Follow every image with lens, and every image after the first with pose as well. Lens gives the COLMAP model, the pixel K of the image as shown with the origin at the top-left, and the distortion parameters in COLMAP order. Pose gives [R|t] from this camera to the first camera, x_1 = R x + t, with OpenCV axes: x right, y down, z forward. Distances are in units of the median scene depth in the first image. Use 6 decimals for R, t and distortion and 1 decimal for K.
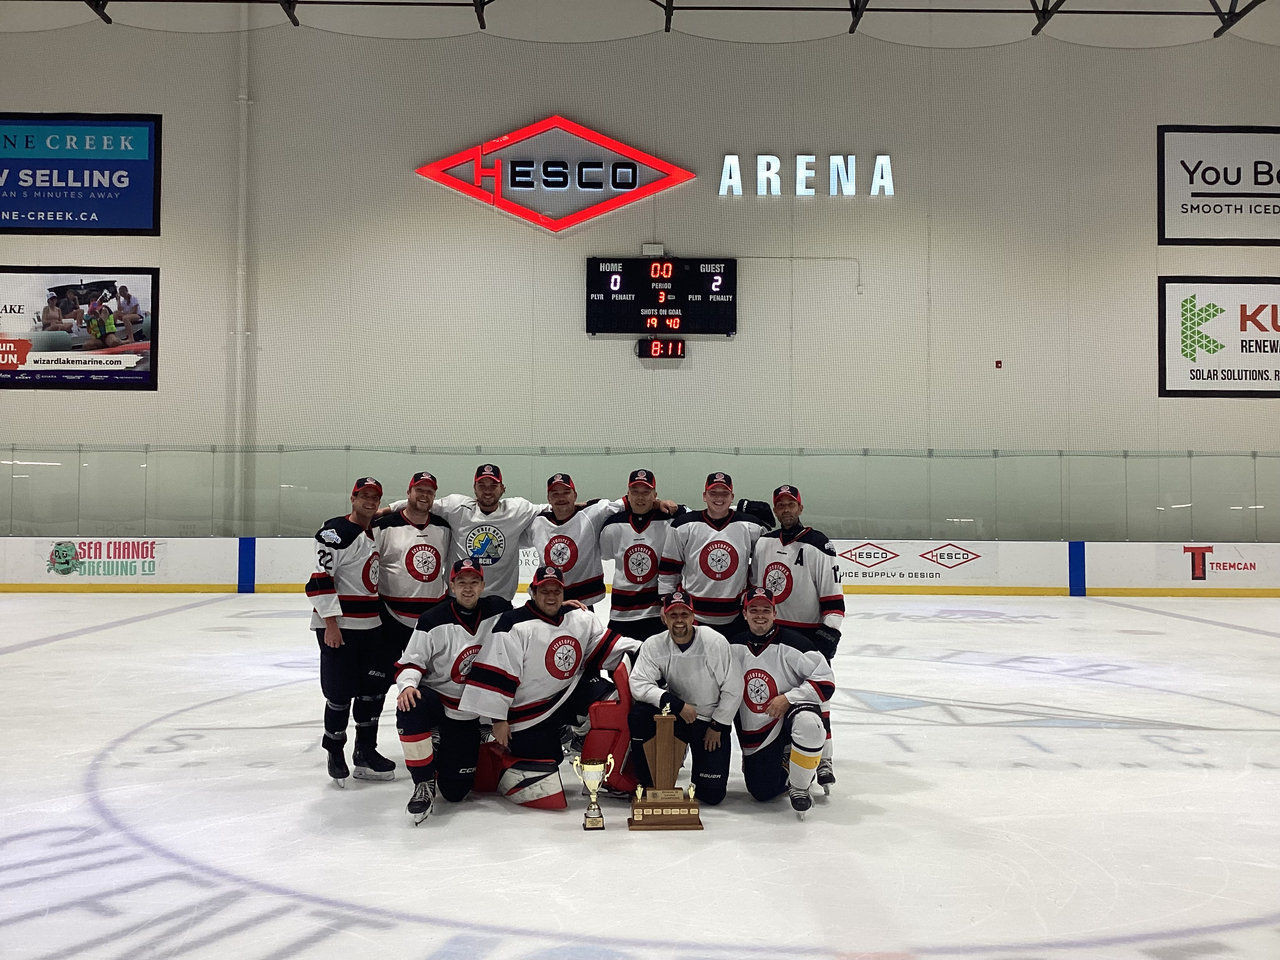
lens RADIAL K [[1159.0, 0, 640.0], [0, 1159.0, 480.0], [0, 0, 1]] dist [0.114941, -0.199240]
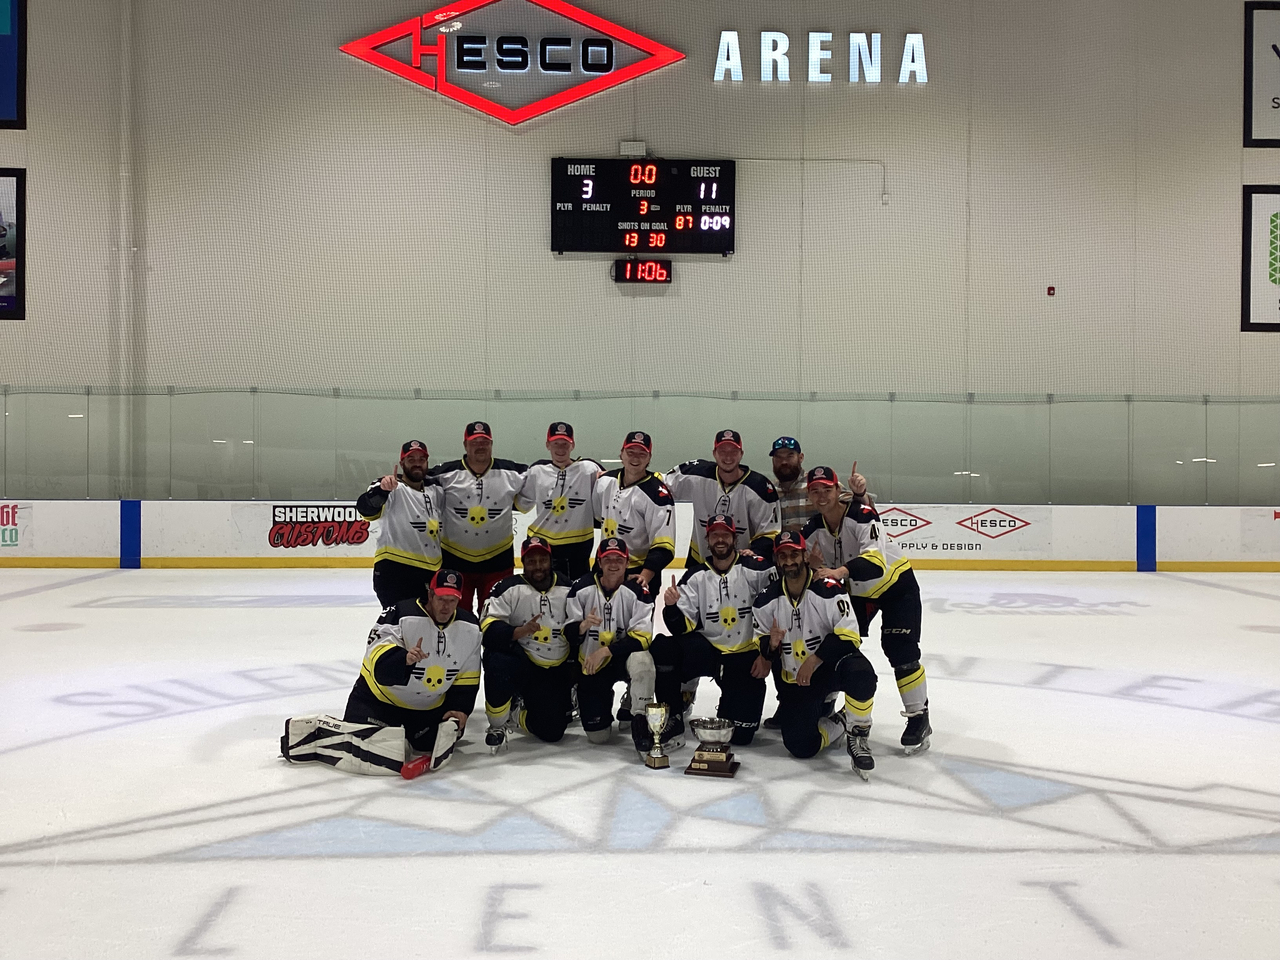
lens RADIAL K [[1159.0, 0, 640.0], [0, 1159.0, 480.0], [0, 0, 1]] dist [0.114941, -0.199240]
pose [[0.999957, 0.000834, 0.009217, 0.008845], [-0.001160, 0.999374, 0.035364, 0.005538], [-0.009182, -0.035373, 0.999332, 0.173178]]
